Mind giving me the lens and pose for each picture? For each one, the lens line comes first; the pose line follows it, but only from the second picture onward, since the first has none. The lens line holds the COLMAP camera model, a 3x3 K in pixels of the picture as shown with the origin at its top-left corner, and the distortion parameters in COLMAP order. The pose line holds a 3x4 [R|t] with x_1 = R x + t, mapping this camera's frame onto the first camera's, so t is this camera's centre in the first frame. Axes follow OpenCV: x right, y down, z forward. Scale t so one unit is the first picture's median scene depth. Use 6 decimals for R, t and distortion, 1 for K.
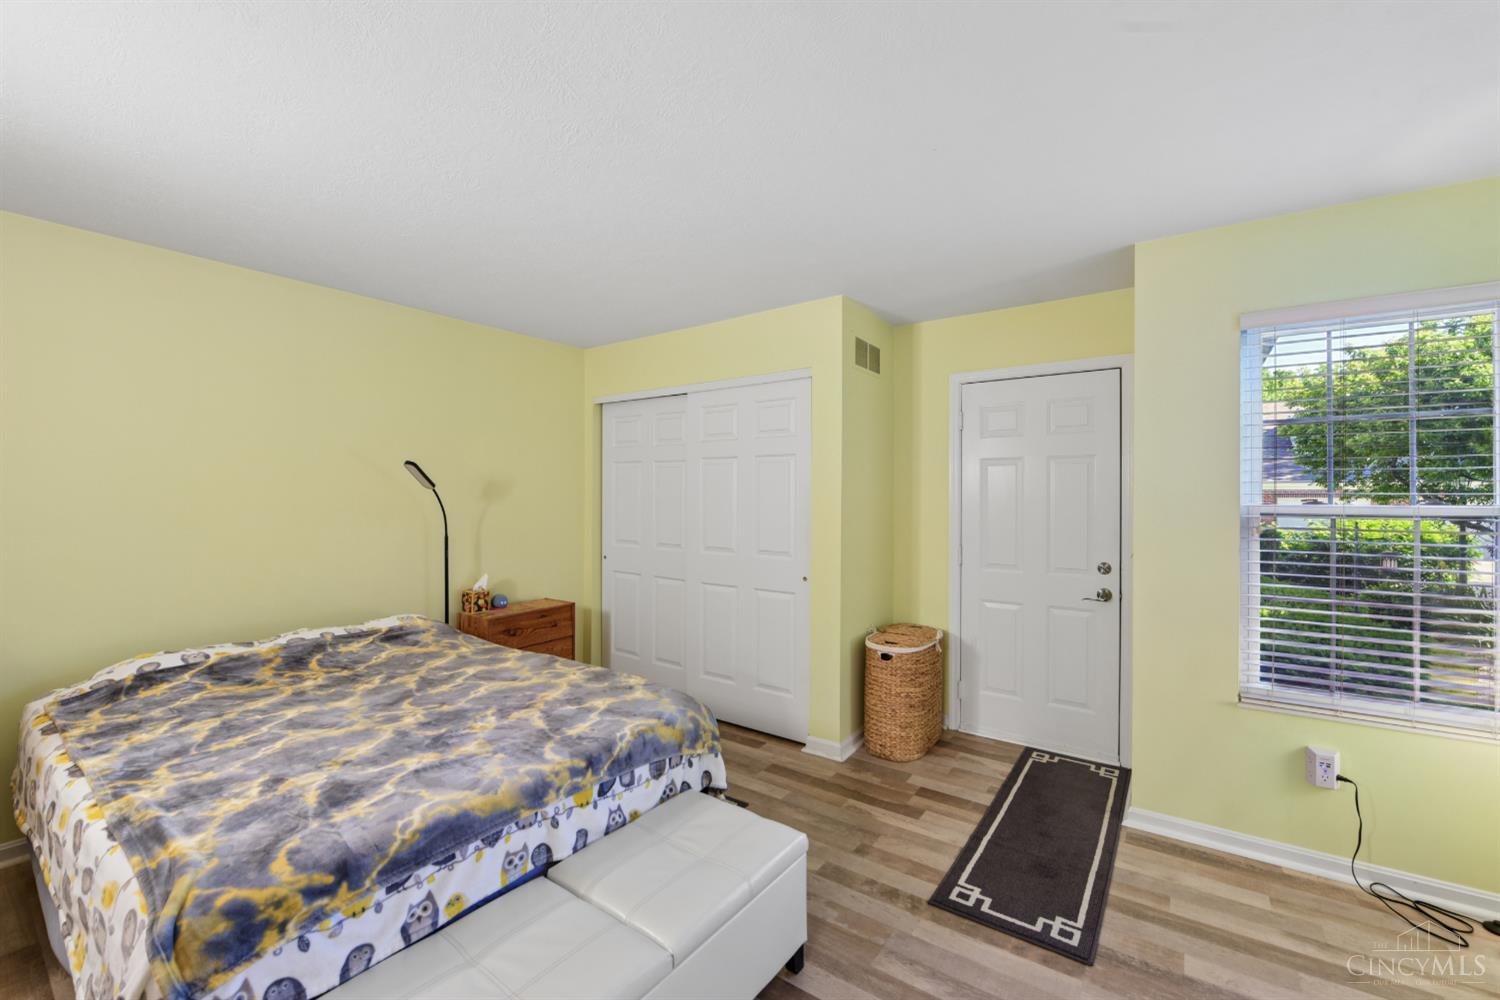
lens RADIAL K [[602.3, 0, 767.0], [0, 602.3, 498.6], [0, 0, 1]] dist [-0.016953, 0.000021]
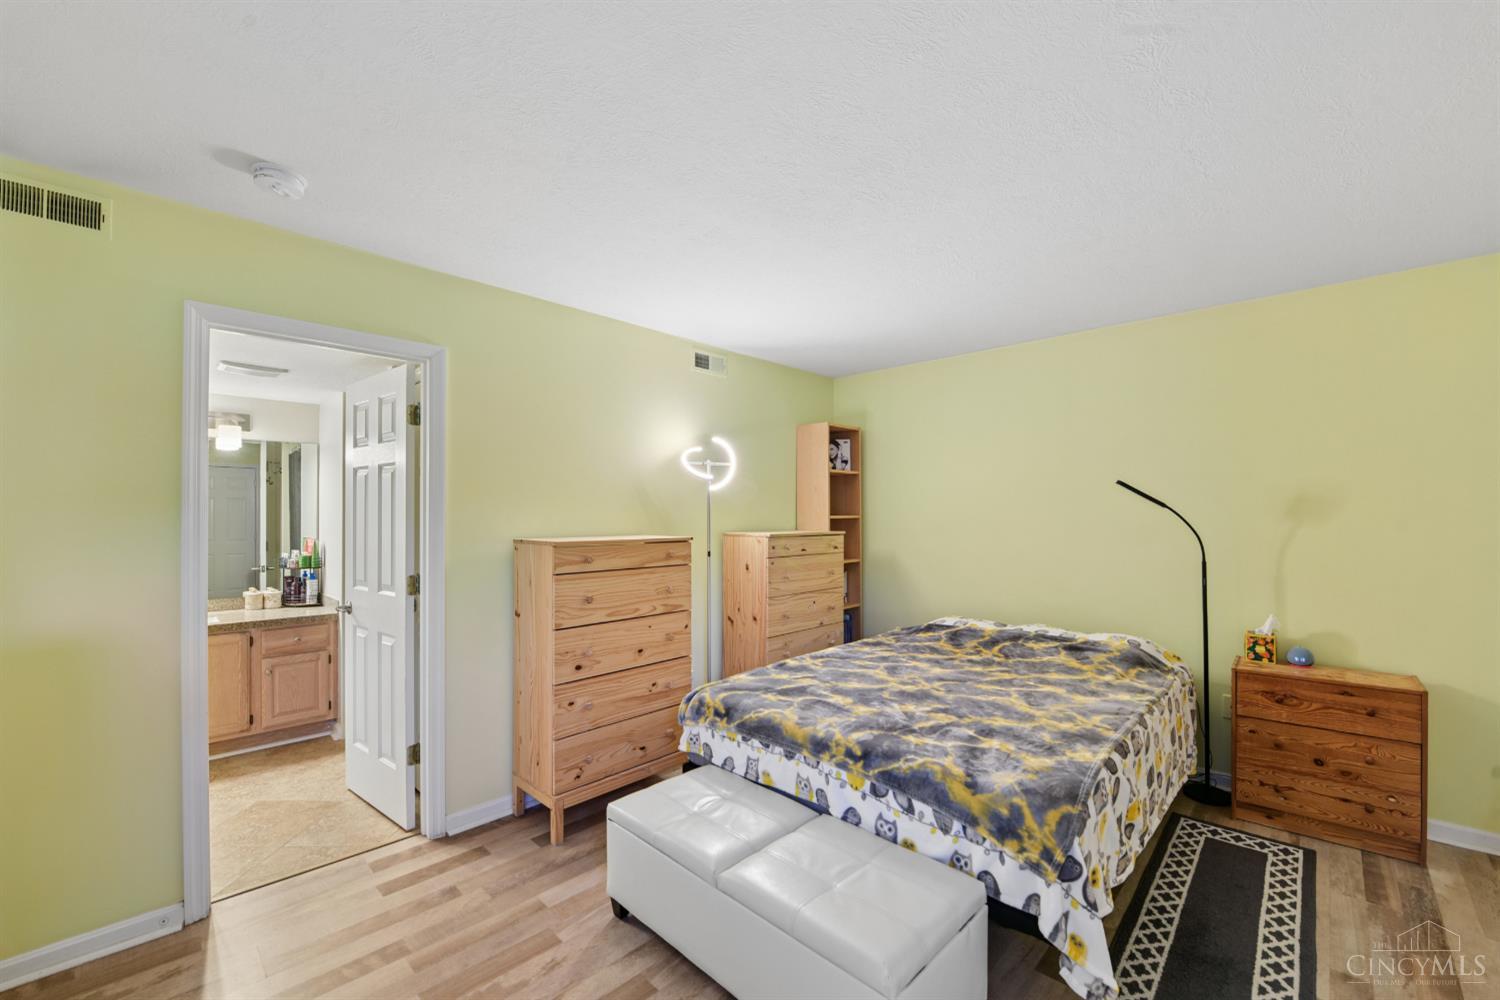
lens RADIAL K [[590.6, 0, 751.7], [0, 590.6, 513.5], [0, 0, 1]] dist [-0.000221, -0.000052]
pose [[-0.150067, -0.005729, -0.988659, 0.764738], [-0.000331, 0.999983, -0.005744, -0.002789], [0.988676, -0.000535, -0.150066, 0.891076]]
